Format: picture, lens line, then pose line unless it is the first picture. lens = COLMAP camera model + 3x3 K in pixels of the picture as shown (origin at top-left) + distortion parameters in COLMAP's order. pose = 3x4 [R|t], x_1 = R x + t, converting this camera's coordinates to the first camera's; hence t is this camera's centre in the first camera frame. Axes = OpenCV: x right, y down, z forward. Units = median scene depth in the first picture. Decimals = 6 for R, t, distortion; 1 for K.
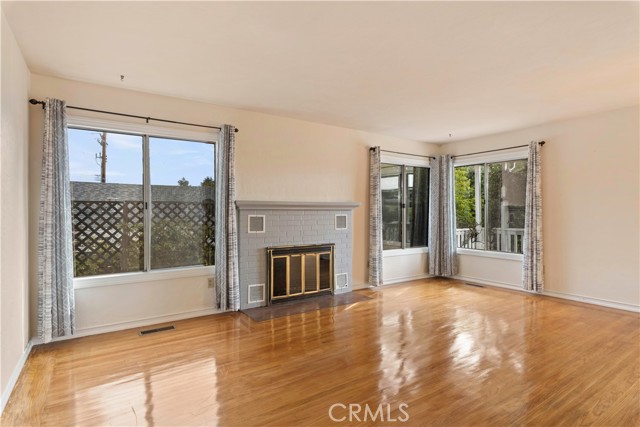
lens RADIAL K [[328.2, 0, 319.2], [0, 328.2, 214.8], [0, 0, 1]] dist [0.000158, 0.000649]
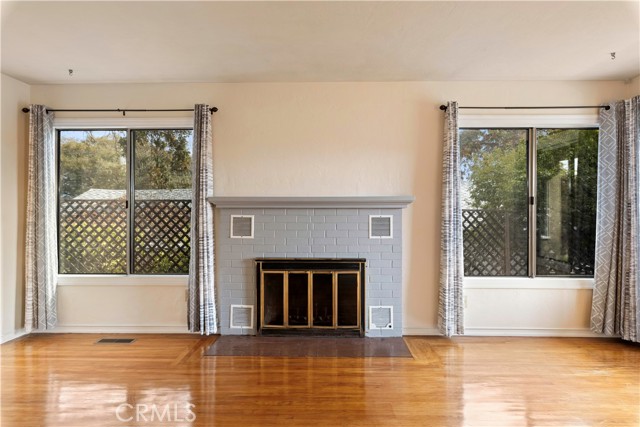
lens RADIAL K [[379.7, 0, 319.2], [0, 379.7, 210.1], [0, 0, 1]] dist [0.003602, -0.001419]
pose [[0.822083, 0.000732, -0.569367, 0.443203], [-0.006094, 0.999953, -0.007513, -0.005400], [0.569335, 0.009646, 0.822049, 0.348551]]
